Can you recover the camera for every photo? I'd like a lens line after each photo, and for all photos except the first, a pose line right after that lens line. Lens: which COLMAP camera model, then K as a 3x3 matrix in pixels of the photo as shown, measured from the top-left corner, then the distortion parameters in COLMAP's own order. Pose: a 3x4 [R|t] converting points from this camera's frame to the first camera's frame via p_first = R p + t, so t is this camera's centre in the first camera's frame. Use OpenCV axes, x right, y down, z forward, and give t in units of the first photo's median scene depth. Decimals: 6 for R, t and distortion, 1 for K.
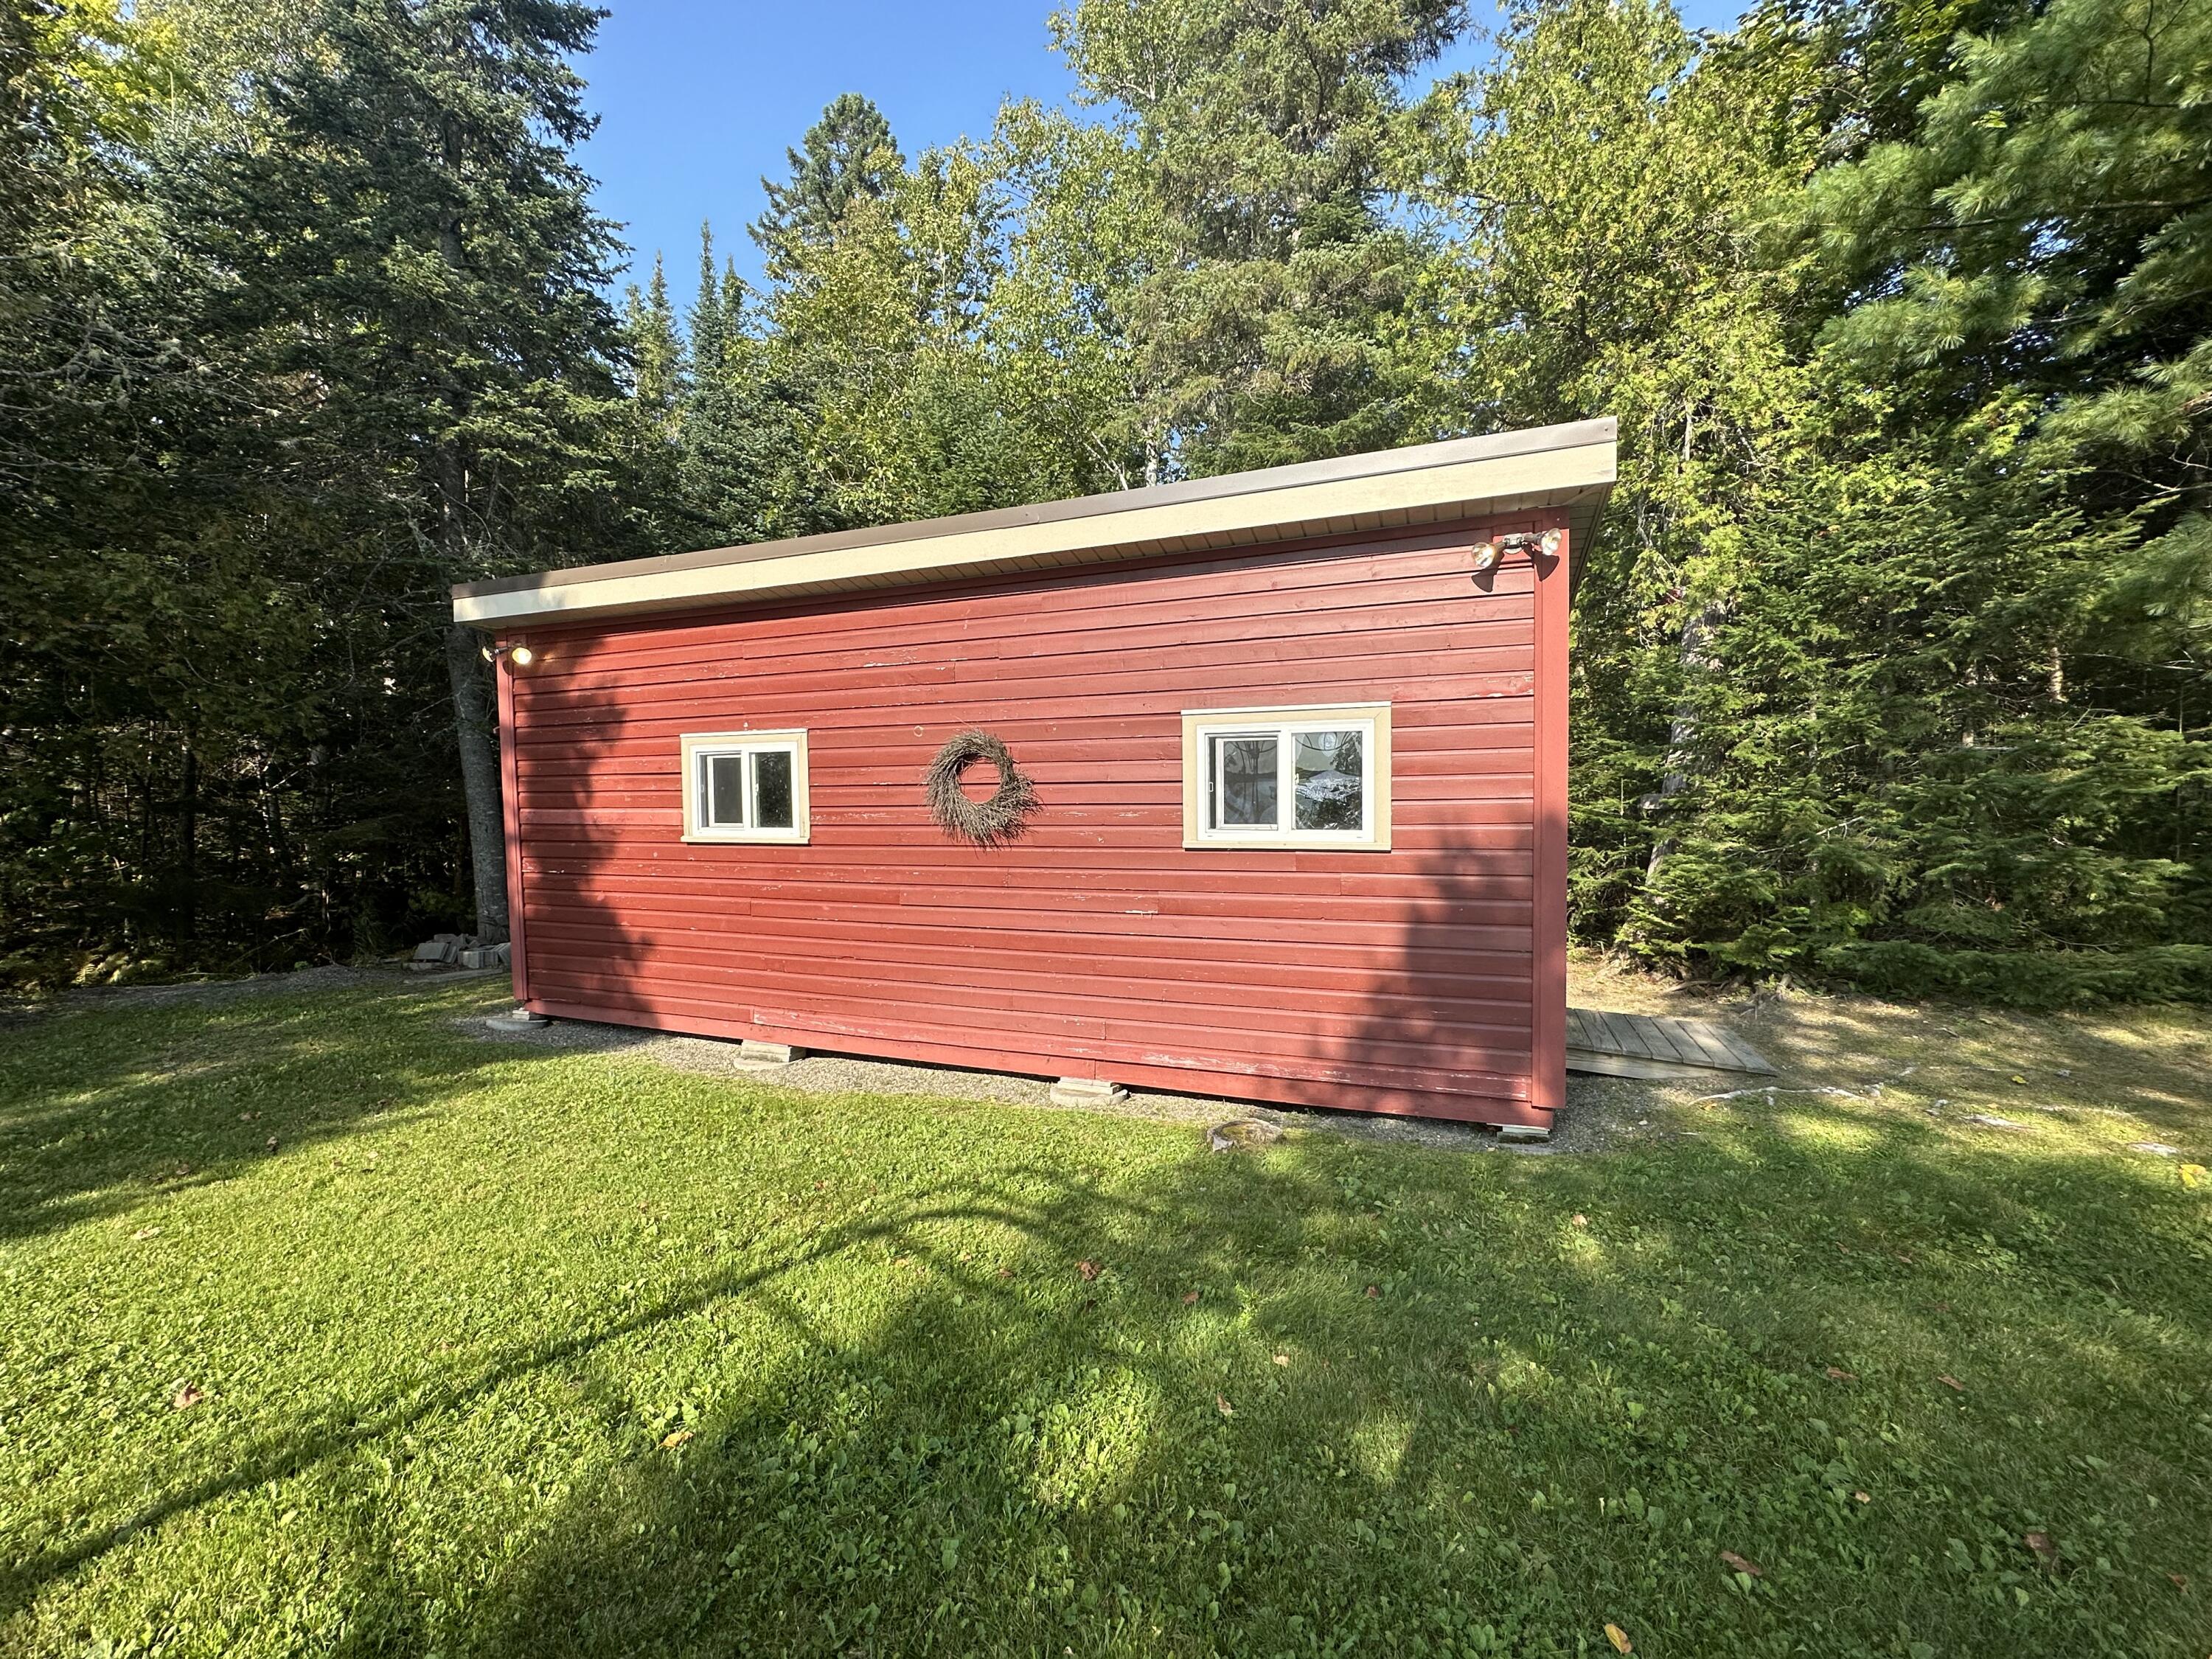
lens RADIAL K [[887.9, 0, 1108.9], [0, 887.9, 818.4], [0, 0, 1]] dist [-0.001626, -0.000143]
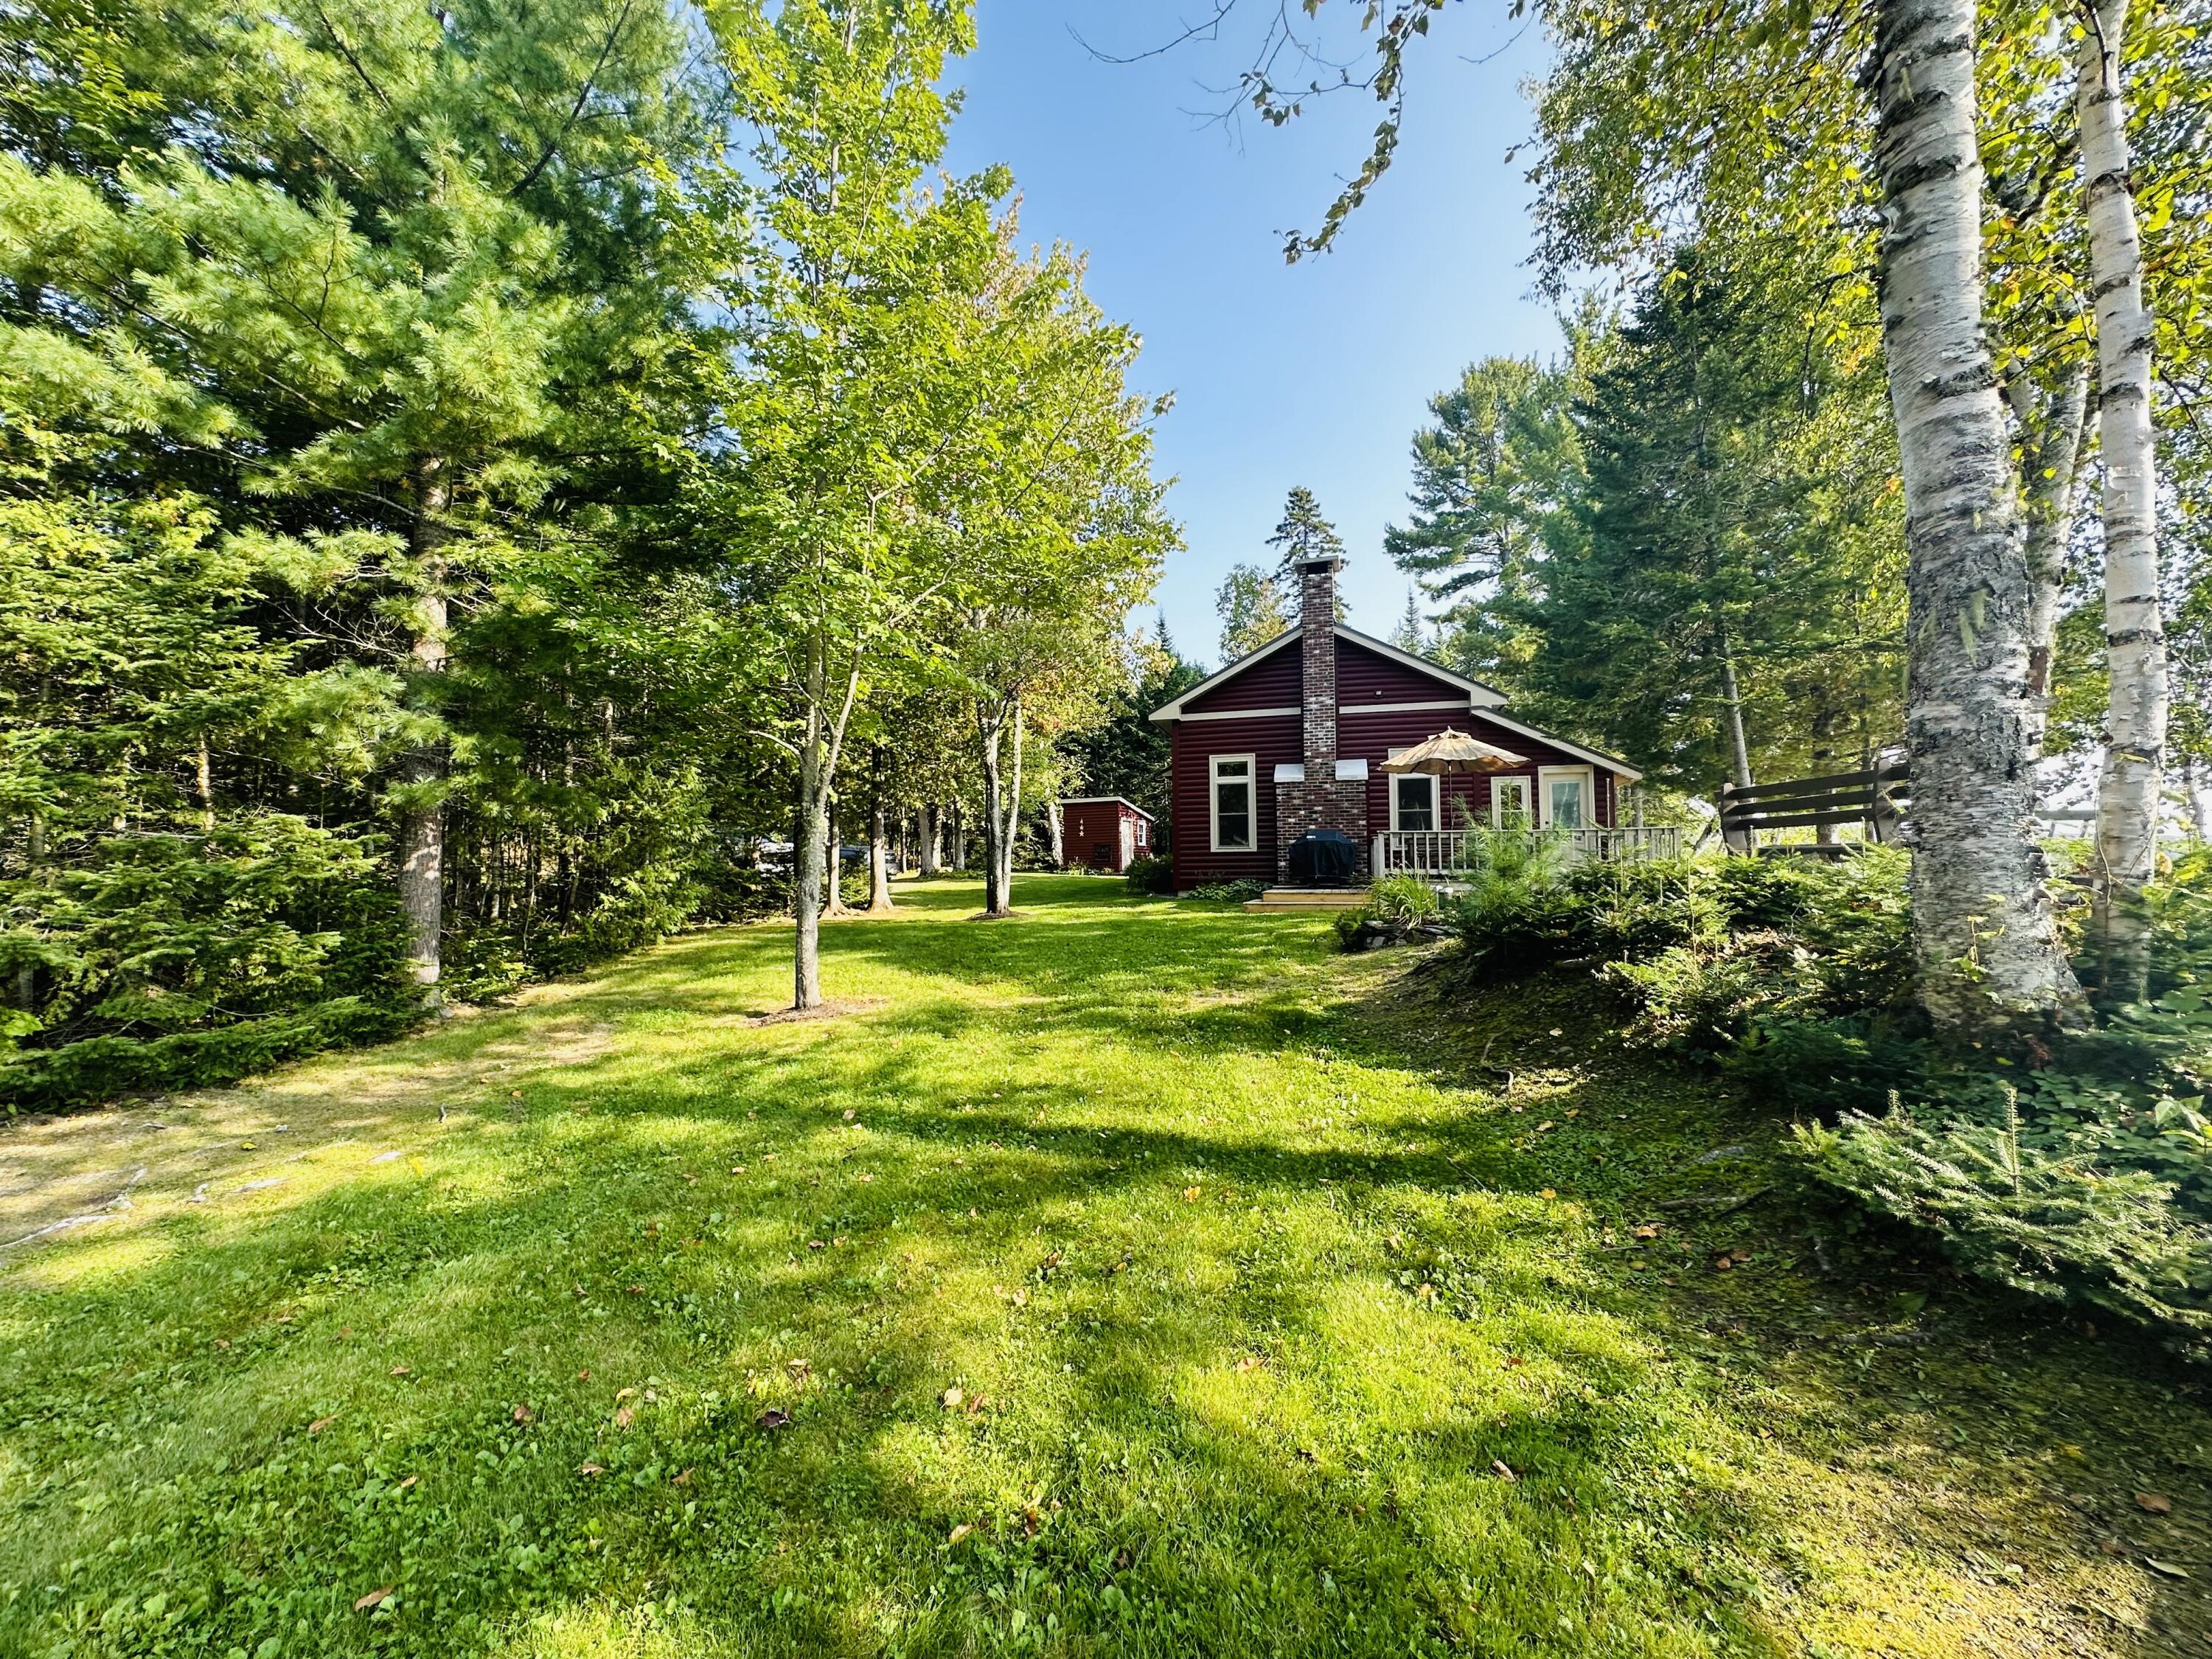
lens RADIAL K [[887.9, 0, 1108.9], [0, 887.9, 818.4], [0, 0, 1]] dist [-0.001626, -0.000143]
pose [[-0.119107, 0.061505, 0.990975, -0.143877], [0.032431, 0.997788, -0.058030, -0.004938], [-0.992352, 0.025226, -0.120839, 0.058553]]
